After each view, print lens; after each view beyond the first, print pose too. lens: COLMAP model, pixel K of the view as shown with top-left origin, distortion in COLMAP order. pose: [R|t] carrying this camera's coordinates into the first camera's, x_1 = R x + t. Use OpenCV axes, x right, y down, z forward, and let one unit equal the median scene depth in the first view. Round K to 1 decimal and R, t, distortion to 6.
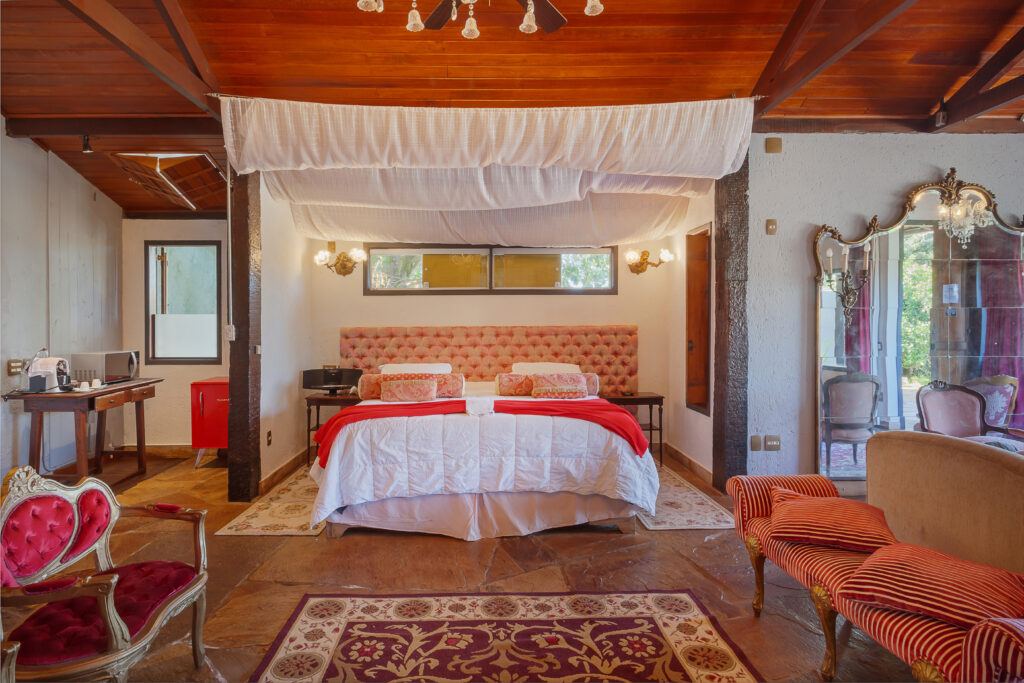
lens RADIAL K [[561.9, 0, 483.9], [0, 561.9, 323.5], [0, 0, 1]] dist [-0.000735, -0.000455]
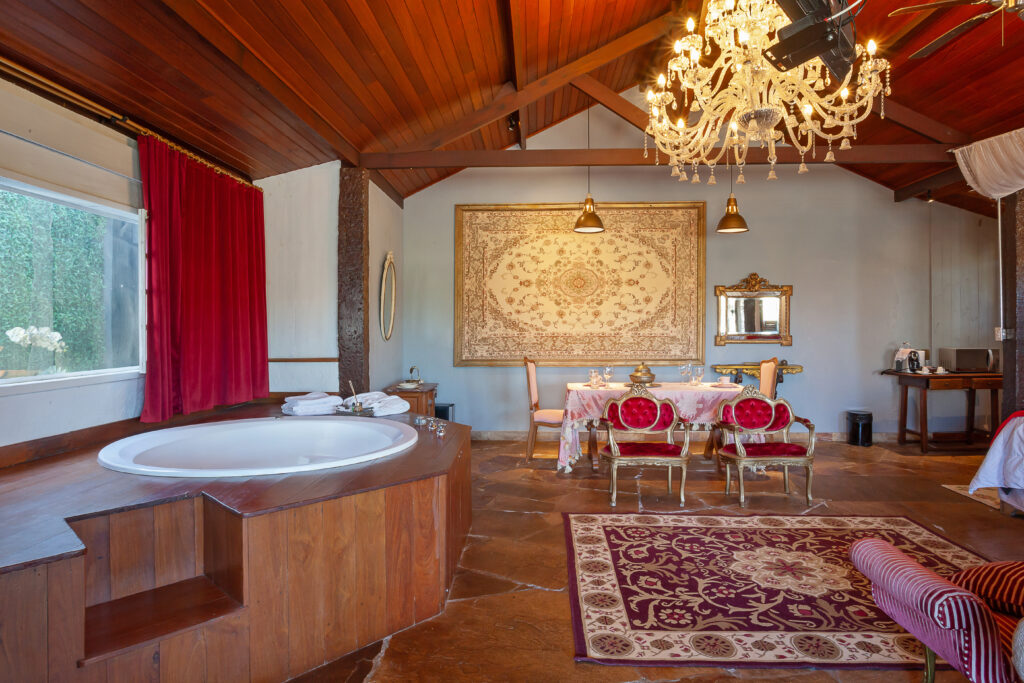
lens RADIAL K [[611.3, 0, 512.1], [0, 611.3, 327.7], [0, 0, 1]] dist [-0.002513, 0.000843]
pose [[-0.055738, 0.007838, -0.998415, 1.316464], [-0.003669, 0.999961, 0.008055, -0.004335], [0.998439, 0.004112, -0.055707, 0.090374]]
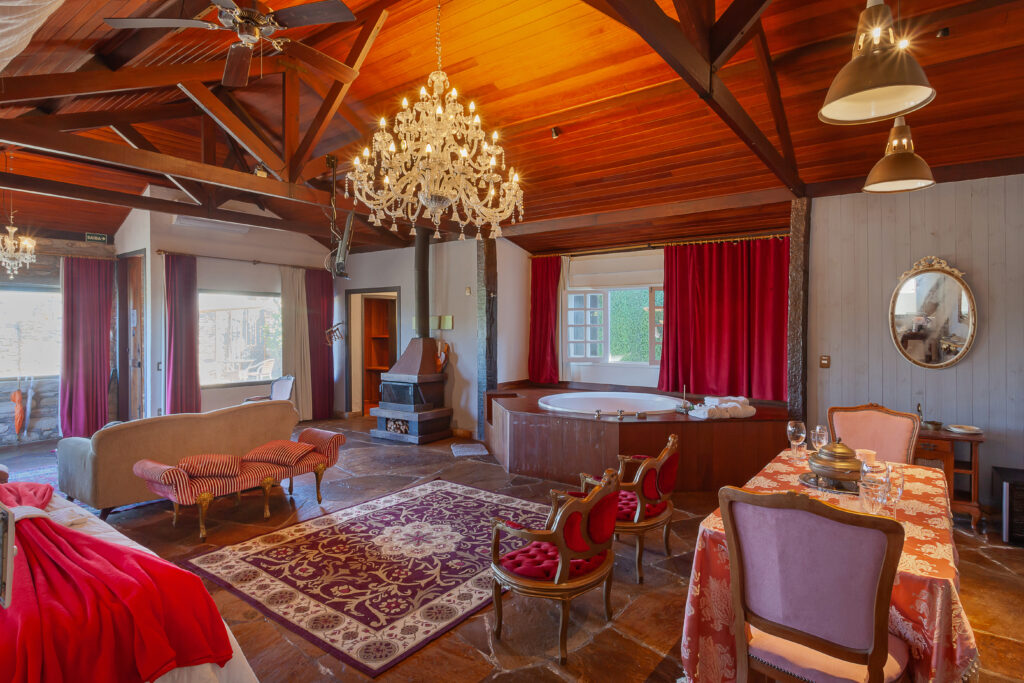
lens RADIAL K [[521.6, 0, 504.6], [0, 521.6, 336.4], [0, 0, 1]] dist [-0.001898, 0.000076]
pose [[-0.796756, -0.003915, 0.604289, -0.997597], [0.006625, 0.999862, 0.015213, -0.062575], [-0.604265, 0.016125, -0.796620, 1.558340]]
